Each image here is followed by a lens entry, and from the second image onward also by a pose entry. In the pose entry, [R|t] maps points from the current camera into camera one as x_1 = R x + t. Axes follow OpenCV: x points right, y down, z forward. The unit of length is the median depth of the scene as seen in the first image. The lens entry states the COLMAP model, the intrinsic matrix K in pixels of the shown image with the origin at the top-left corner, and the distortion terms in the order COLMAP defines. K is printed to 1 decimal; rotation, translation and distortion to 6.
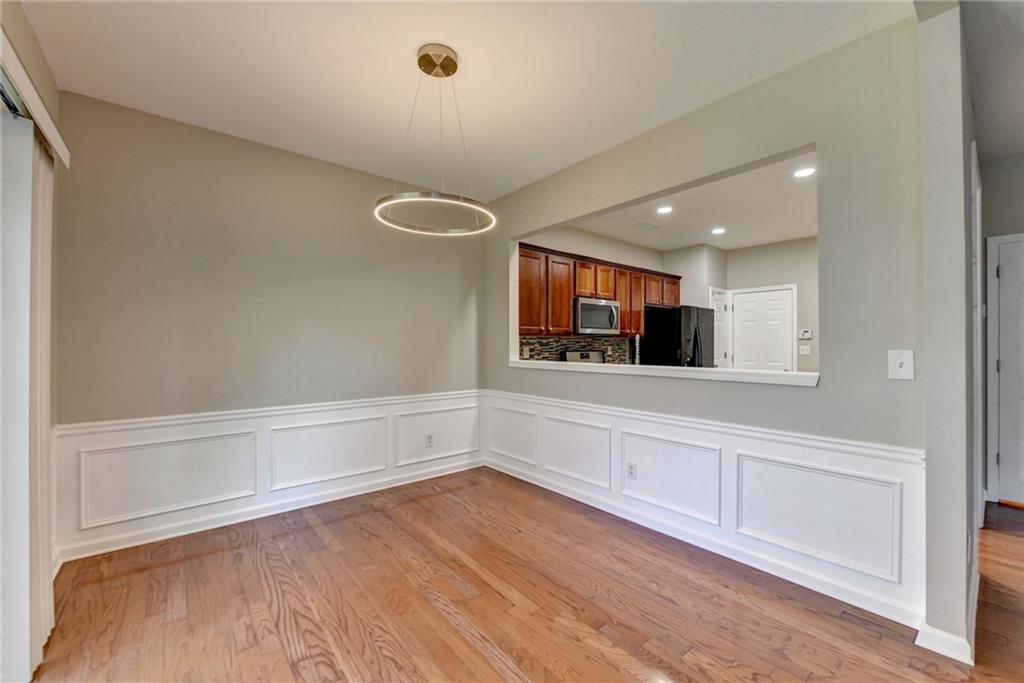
lens RADIAL K [[410.6, 0, 524.4], [0, 410.6, 344.4], [0, 0, 1]] dist [-0.002325, -0.000319]
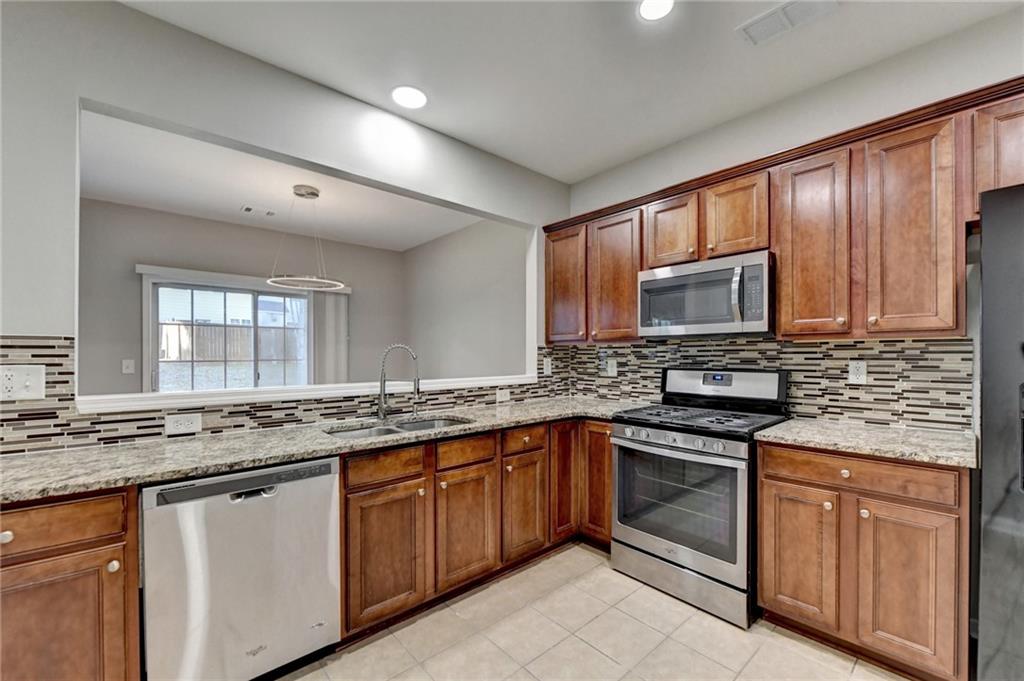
lens RADIAL K [[425.5, 0, 526.1], [0, 425.5, 356.2], [0, 0, 1]] dist [-0.005087, -0.000591]
pose [[0.025973, 0.005262, -0.999649, 0.758739], [0.002424, 0.999983, 0.005327, -0.004001], [0.999660, -0.002562, 0.025960, 0.888845]]
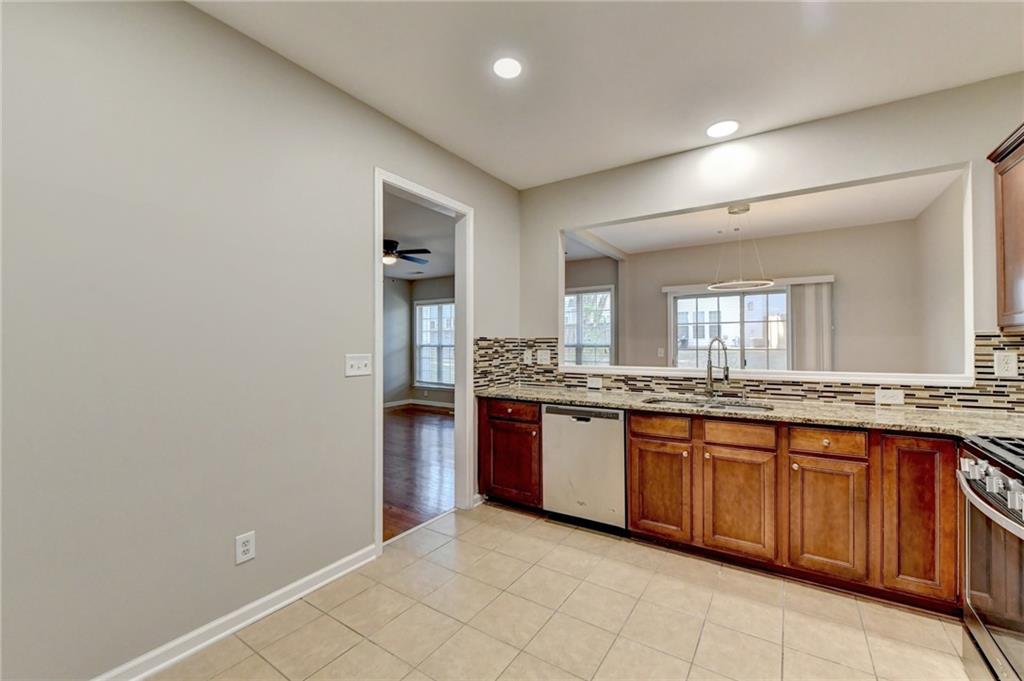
lens RADIAL K [[412.9, 0, 512.0], [0, 412.9, 340.5], [0, 0, 1]] dist [-0.004037, -0.000686]
pose [[-0.963089, 0.000601, -0.269181, 0.681290], [0.003579, 0.999938, -0.010572, -0.006192], [0.269158, -0.011145, -0.963031, 1.265907]]
